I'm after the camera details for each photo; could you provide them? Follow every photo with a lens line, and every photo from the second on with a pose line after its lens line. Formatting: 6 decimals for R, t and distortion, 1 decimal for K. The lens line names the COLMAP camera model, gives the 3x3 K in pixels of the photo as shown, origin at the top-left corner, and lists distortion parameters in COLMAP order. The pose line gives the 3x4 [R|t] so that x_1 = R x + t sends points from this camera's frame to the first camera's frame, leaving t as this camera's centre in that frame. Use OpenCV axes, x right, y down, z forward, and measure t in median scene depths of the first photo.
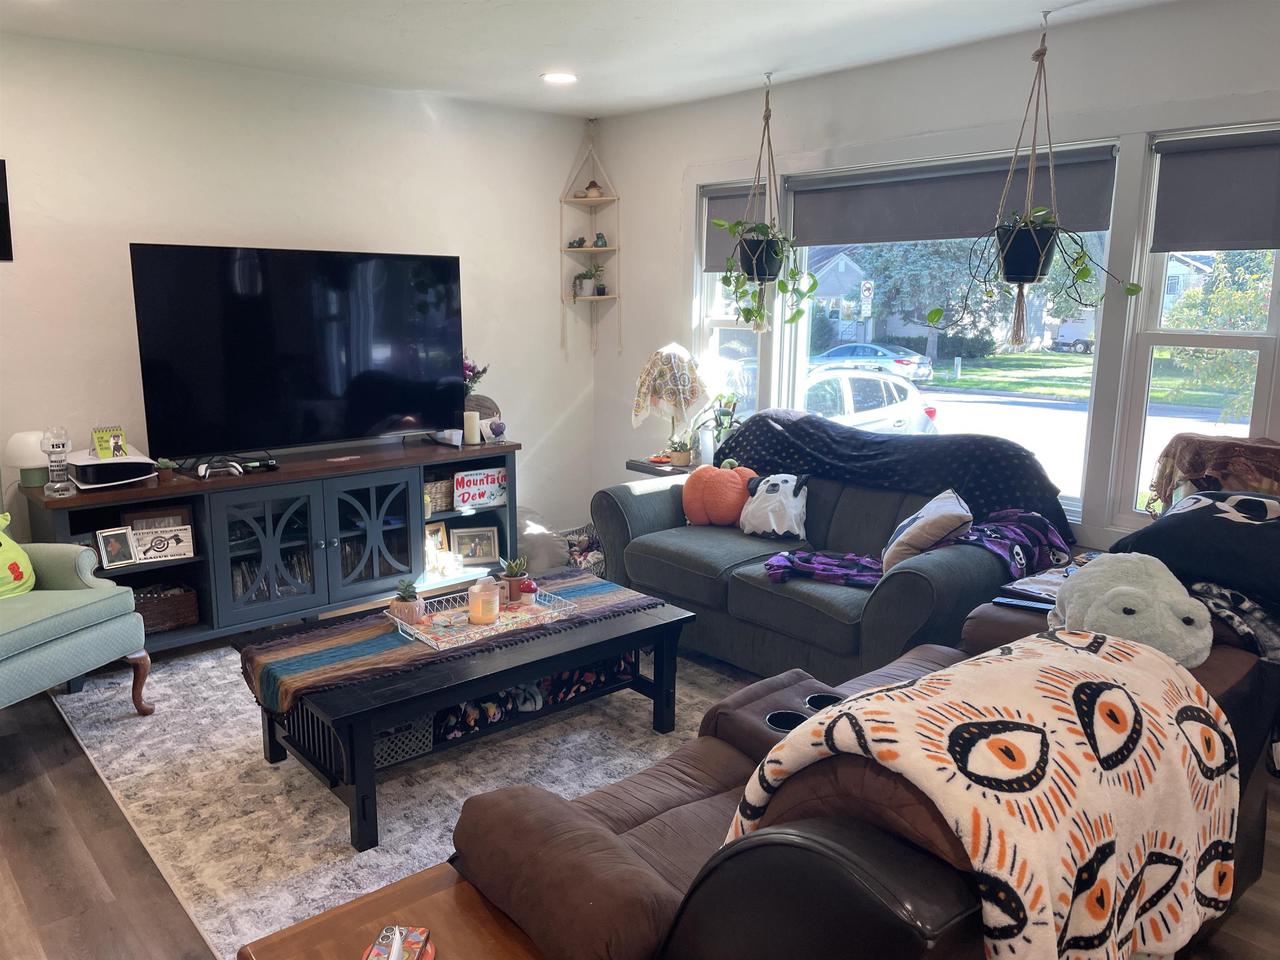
lens RADIAL K [[967.3, 0, 636.1], [0, 967.3, 476.0], [0, 0, 1]] dist [0.105917, -0.132767]
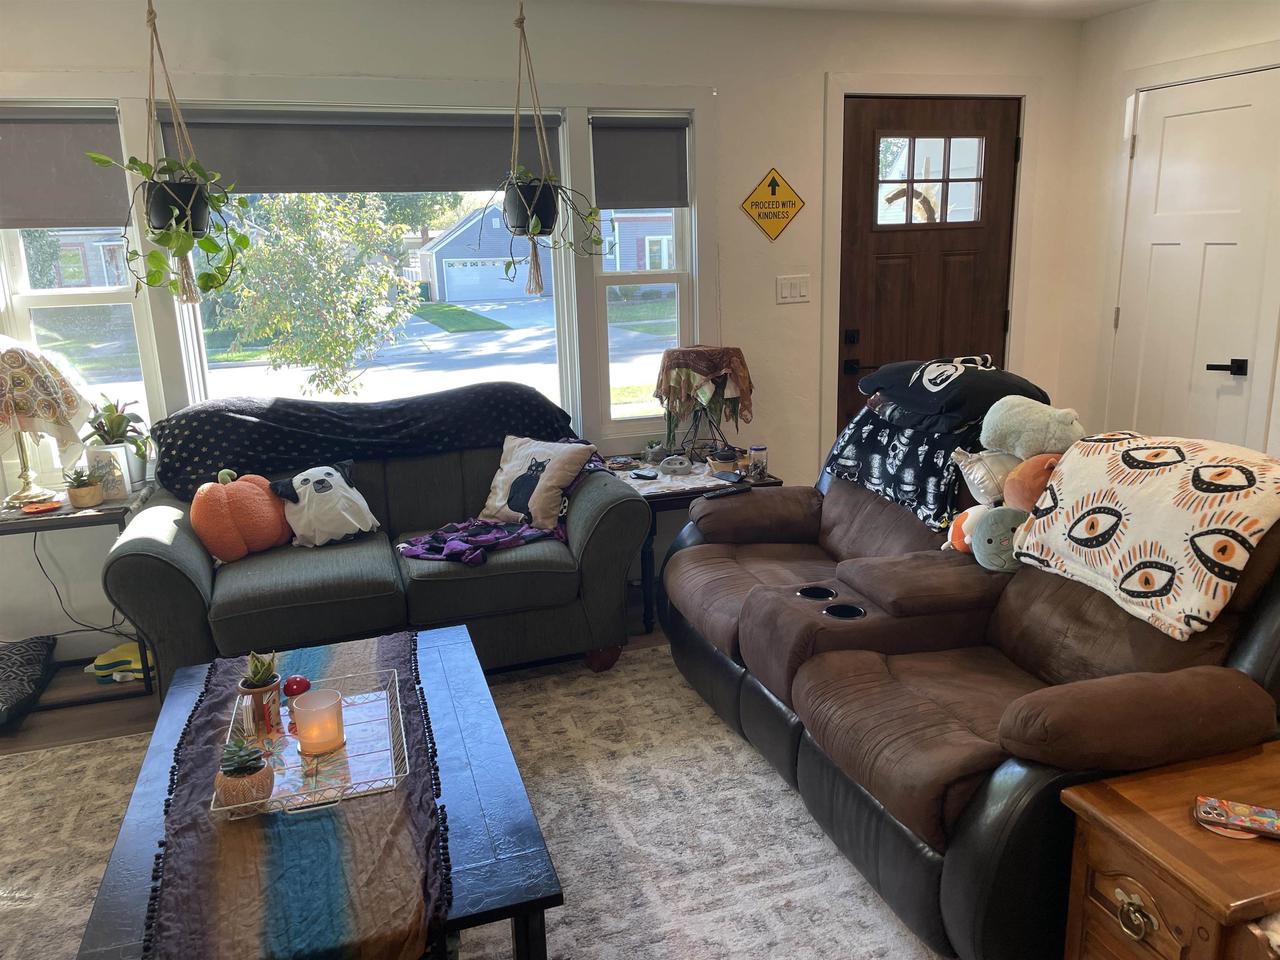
lens RADIAL K [[967.3, 0, 636.1], [0, 967.3, 476.0], [0, 0, 1]] dist [0.105917, -0.132767]
pose [[0.389977, -0.233051, 0.890845, -0.600590], [0.206150, 0.964983, 0.162201, -0.091103], [-0.897452, 0.120393, 0.424365, 0.474072]]
